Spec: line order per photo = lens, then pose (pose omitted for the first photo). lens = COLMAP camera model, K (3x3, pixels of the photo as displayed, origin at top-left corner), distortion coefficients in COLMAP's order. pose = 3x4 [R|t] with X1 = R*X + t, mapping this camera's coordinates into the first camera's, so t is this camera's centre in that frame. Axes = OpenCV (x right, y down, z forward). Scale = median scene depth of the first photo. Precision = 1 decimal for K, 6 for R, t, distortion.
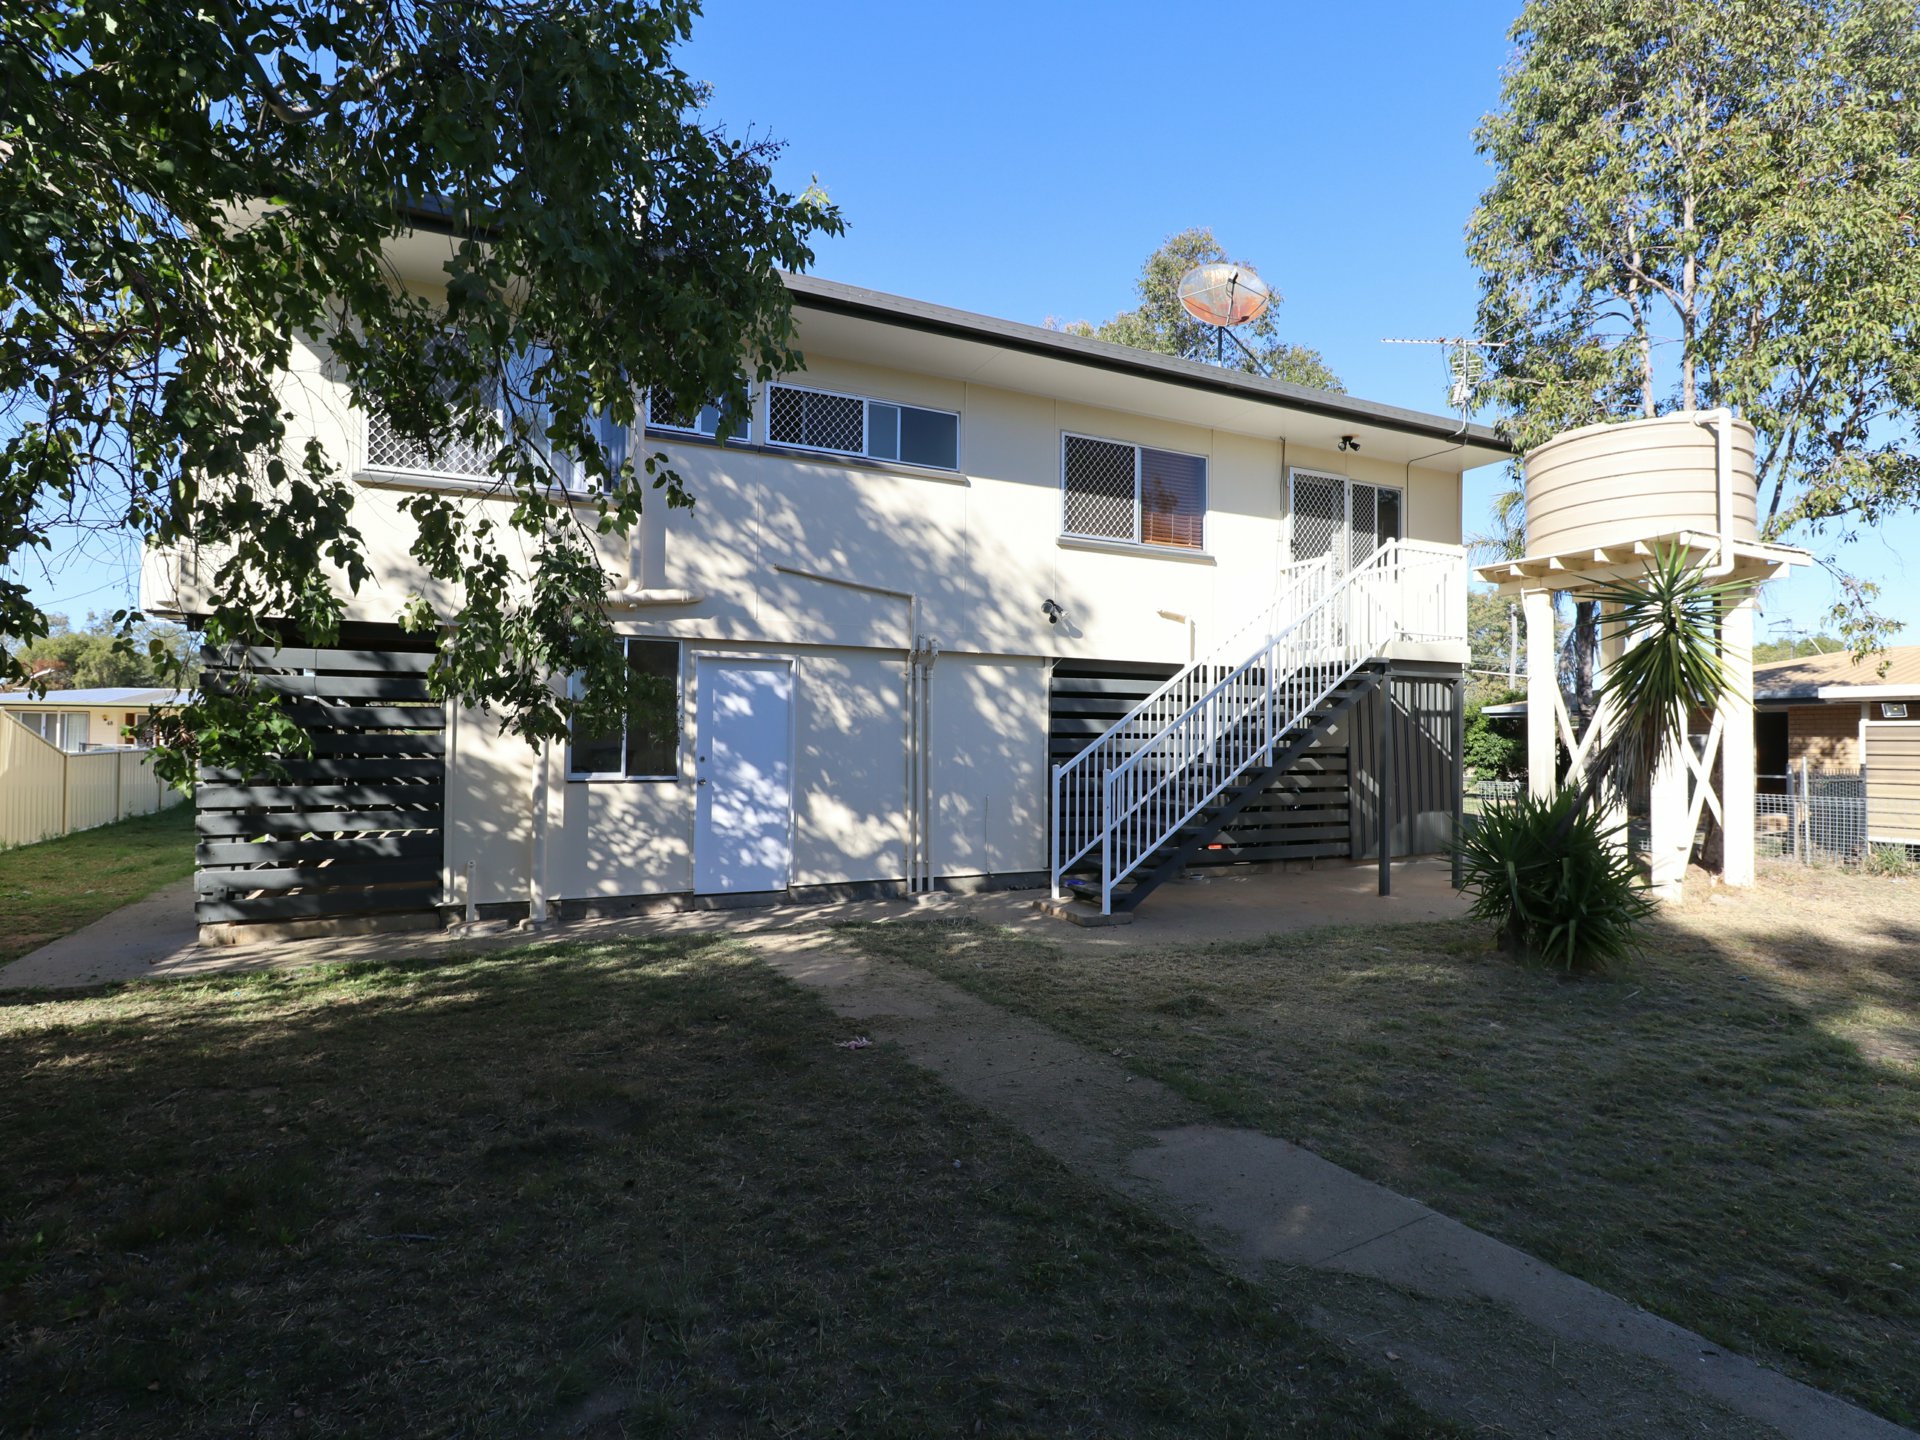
lens RADIAL K [[998.8, 0, 987.5], [0, 998.8, 721.0], [0, 0, 1]] dist [0.002042, -0.012612]
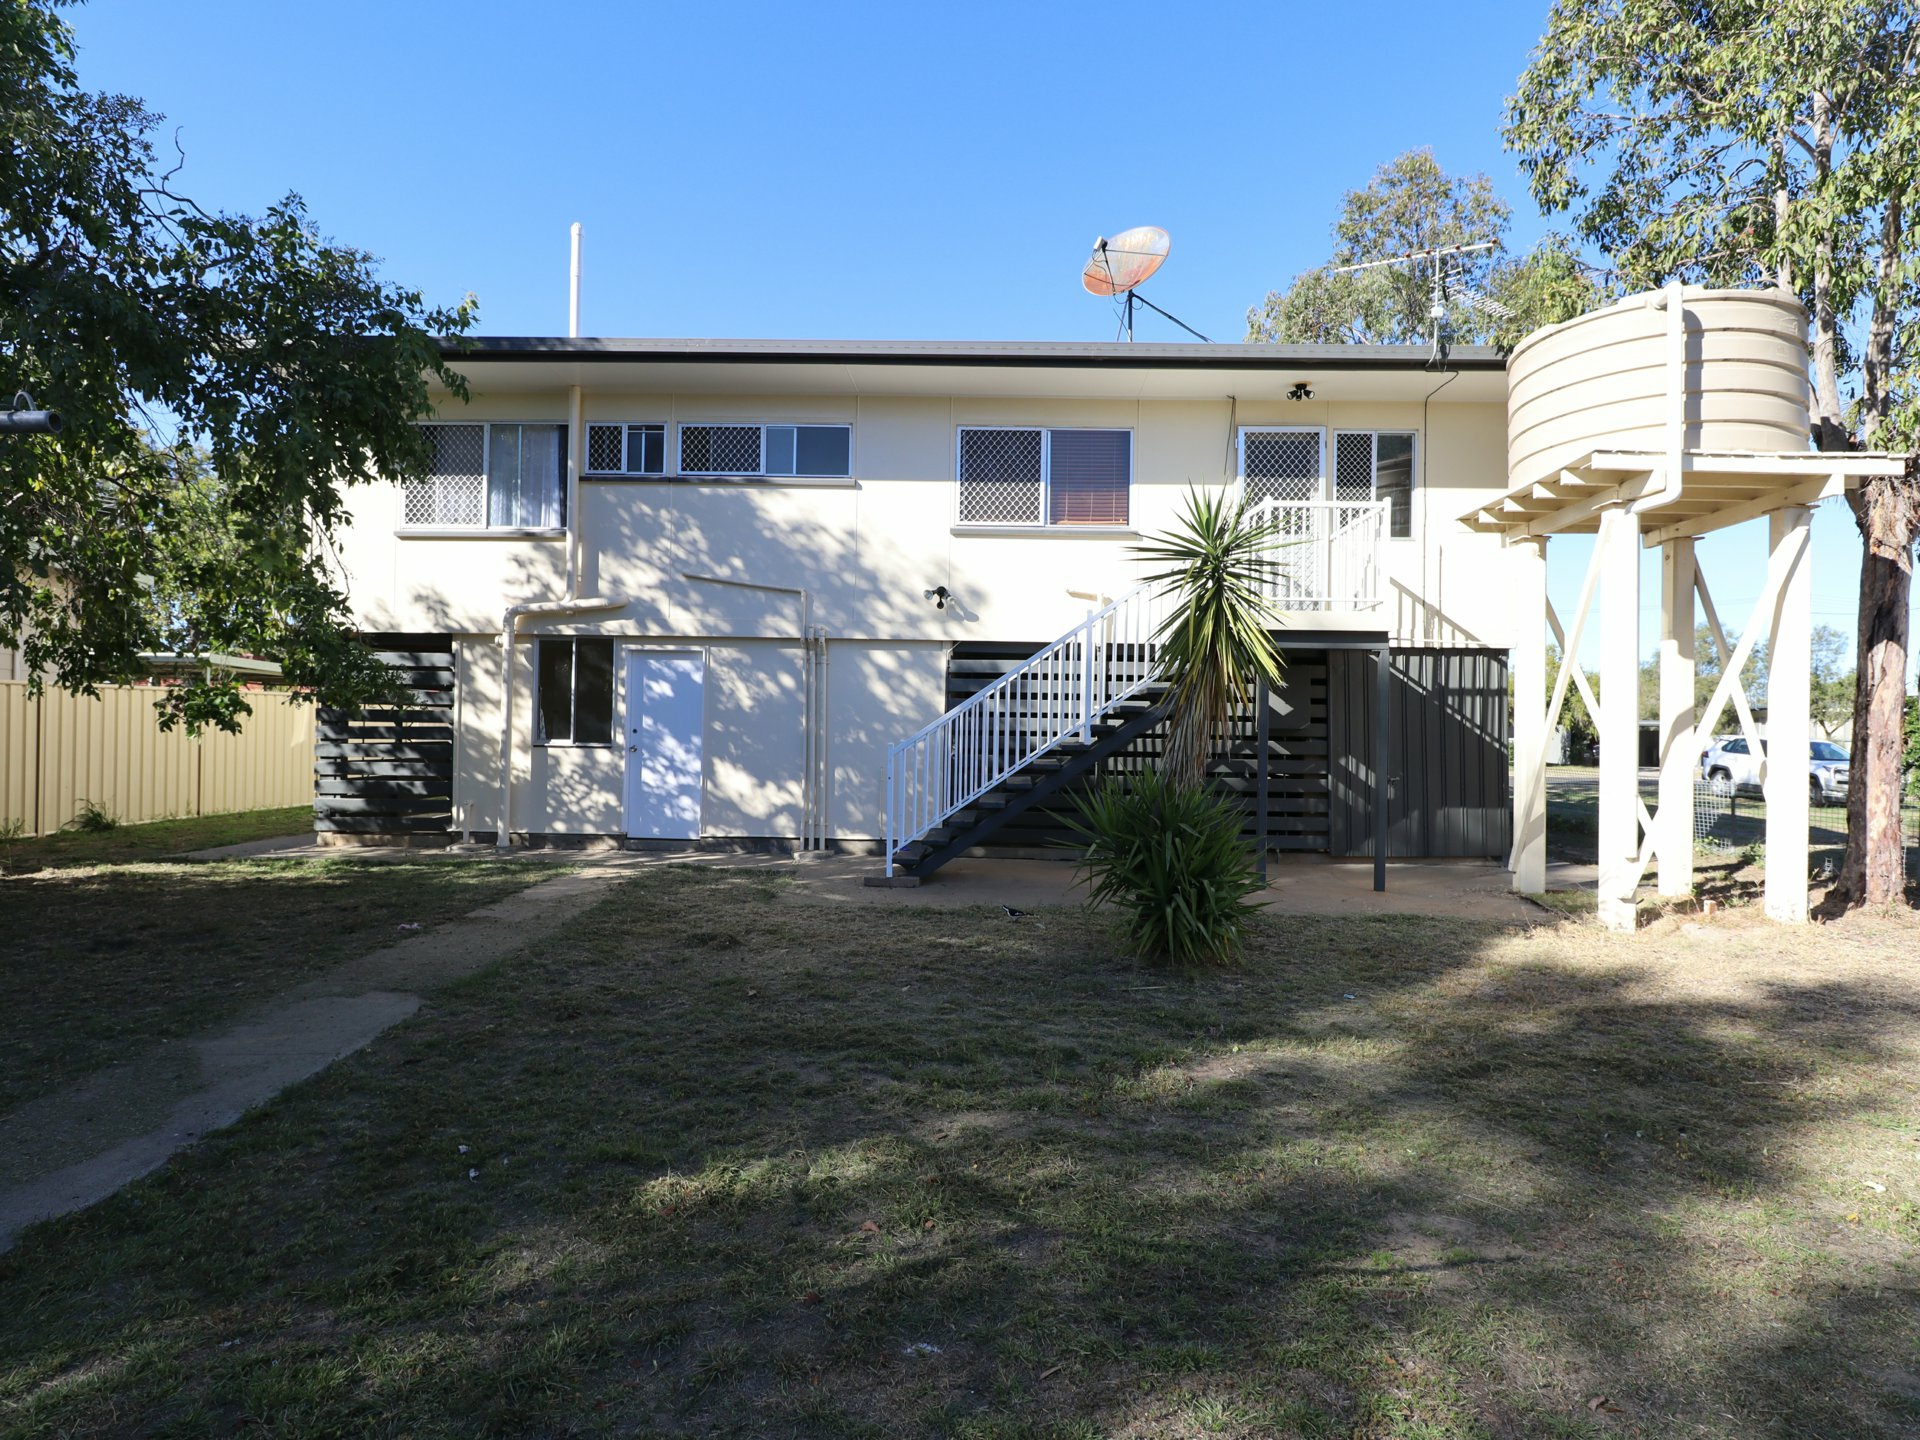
lens RADIAL K [[998.8, 0, 987.5], [0, 998.8, 721.0], [0, 0, 1]] dist [0.002042, -0.012612]
pose [[0.882299, 0.002164, -0.470684, 0.675432], [-0.000388, 0.999992, 0.003871, 0.019306], [0.470688, -0.003233, 0.882294, 0.092926]]
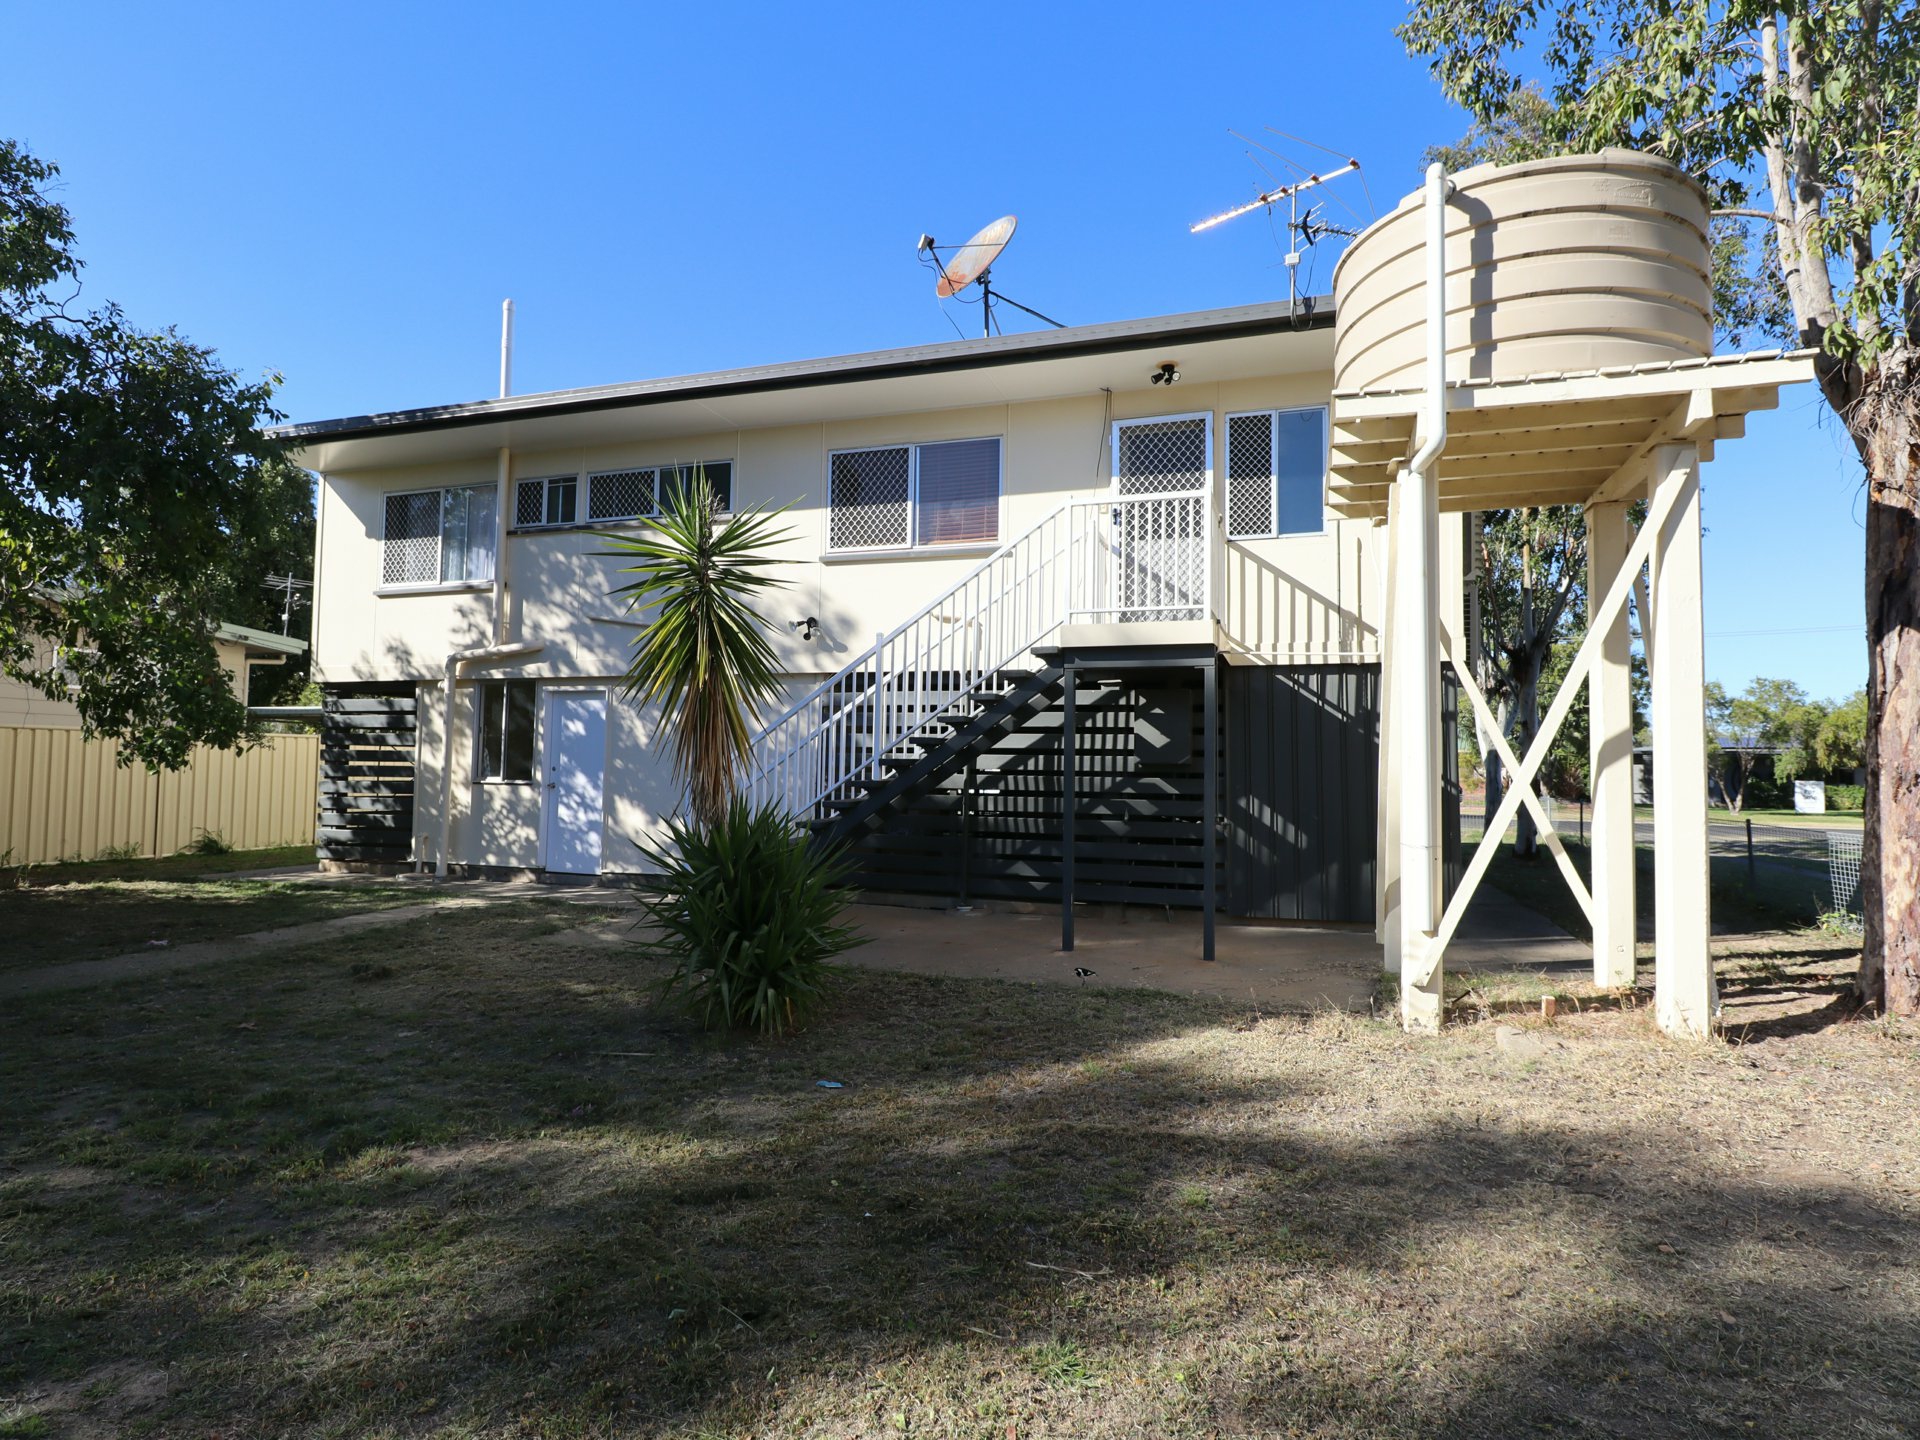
lens RADIAL K [[998.8, 0, 987.5], [0, 998.8, 721.0], [0, 0, 1]] dist [0.002042, -0.012612]
pose [[0.709072, -0.032614, -0.704381, 1.009708], [0.004256, 0.999110, -0.041977, 0.031381], [0.705123, 0.026767, 0.708580, 0.450213]]
